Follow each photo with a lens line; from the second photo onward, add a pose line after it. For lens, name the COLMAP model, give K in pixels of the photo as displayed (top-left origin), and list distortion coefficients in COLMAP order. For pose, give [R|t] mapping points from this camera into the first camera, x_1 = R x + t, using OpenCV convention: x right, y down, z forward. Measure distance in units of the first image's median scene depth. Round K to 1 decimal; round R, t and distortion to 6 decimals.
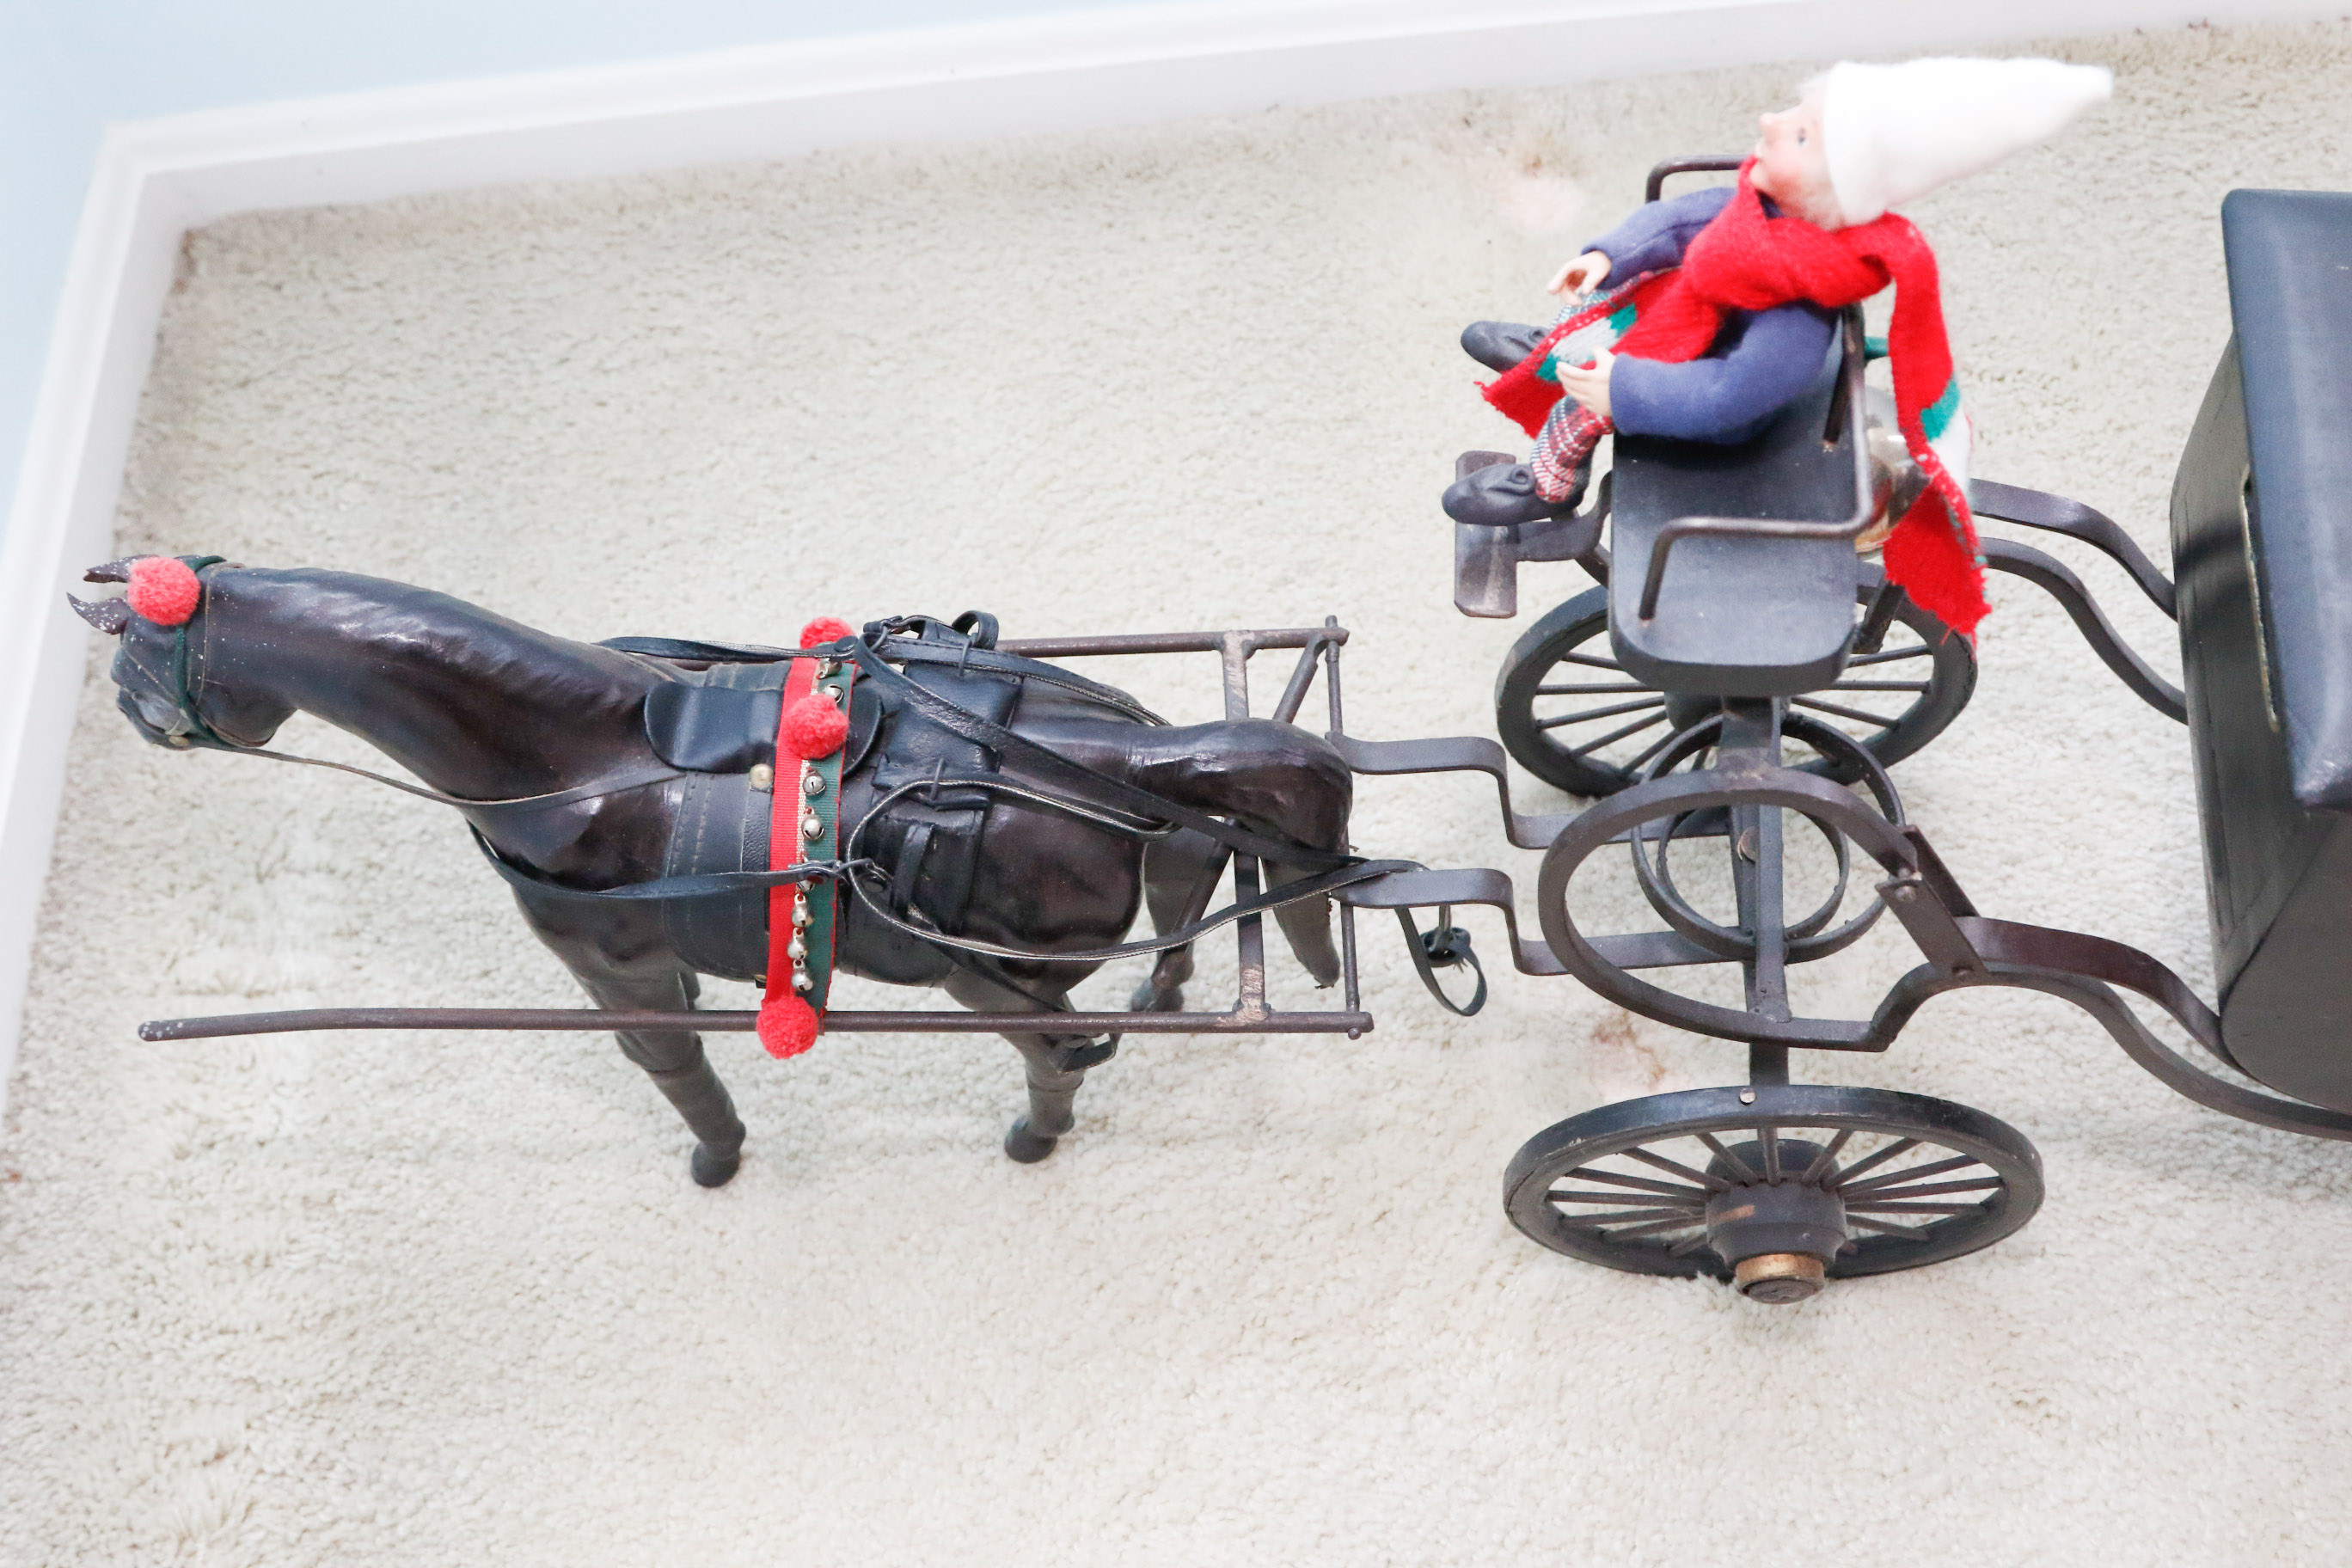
lens RADIAL K [[2578.8, 0, 1187.9], [0, 2578.8, 793.9], [0, 0, 1]] dist [-0.129432, 0.000000]
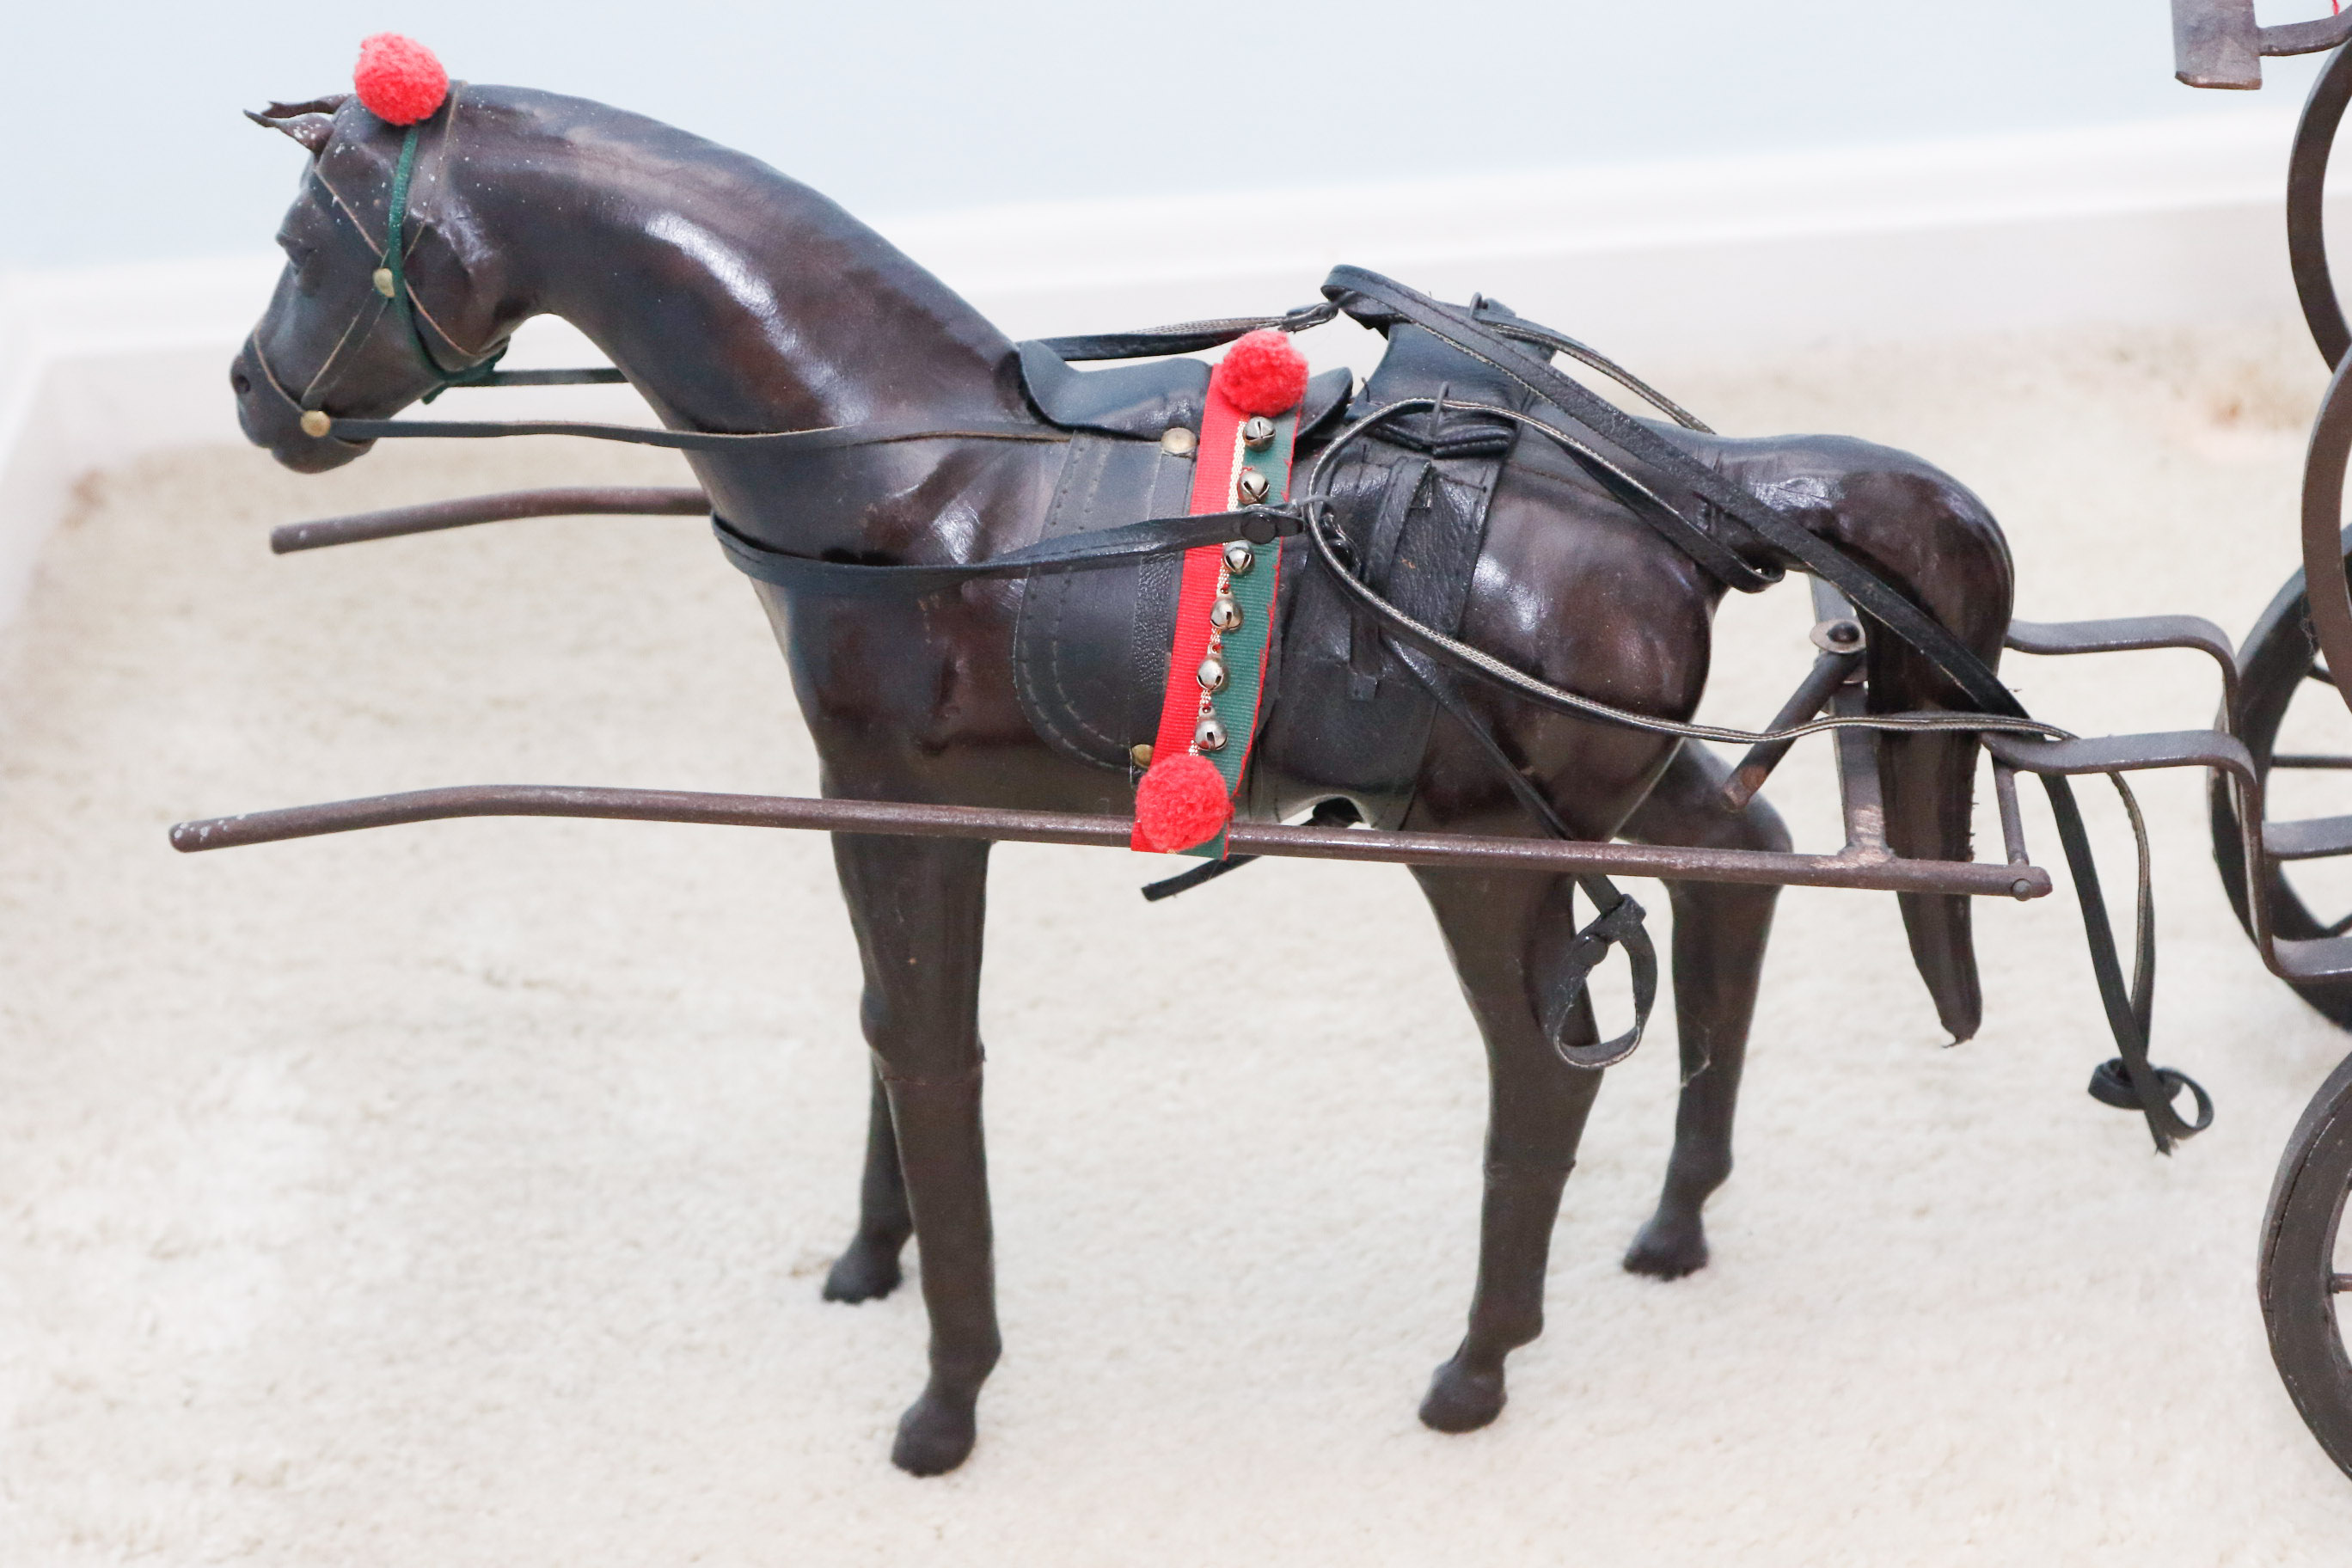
lens RADIAL K [[5758.3, 0, 1171.9], [0, 5758.3, 774.0], [0, 0, 1]] dist [0.091509, 0.000000]
pose [[0.998233, 0.040844, -0.043152, -0.076993], [-0.057146, 0.858812, -0.509094, 0.706879], [0.016266, 0.510661, 0.859628, -0.254482]]
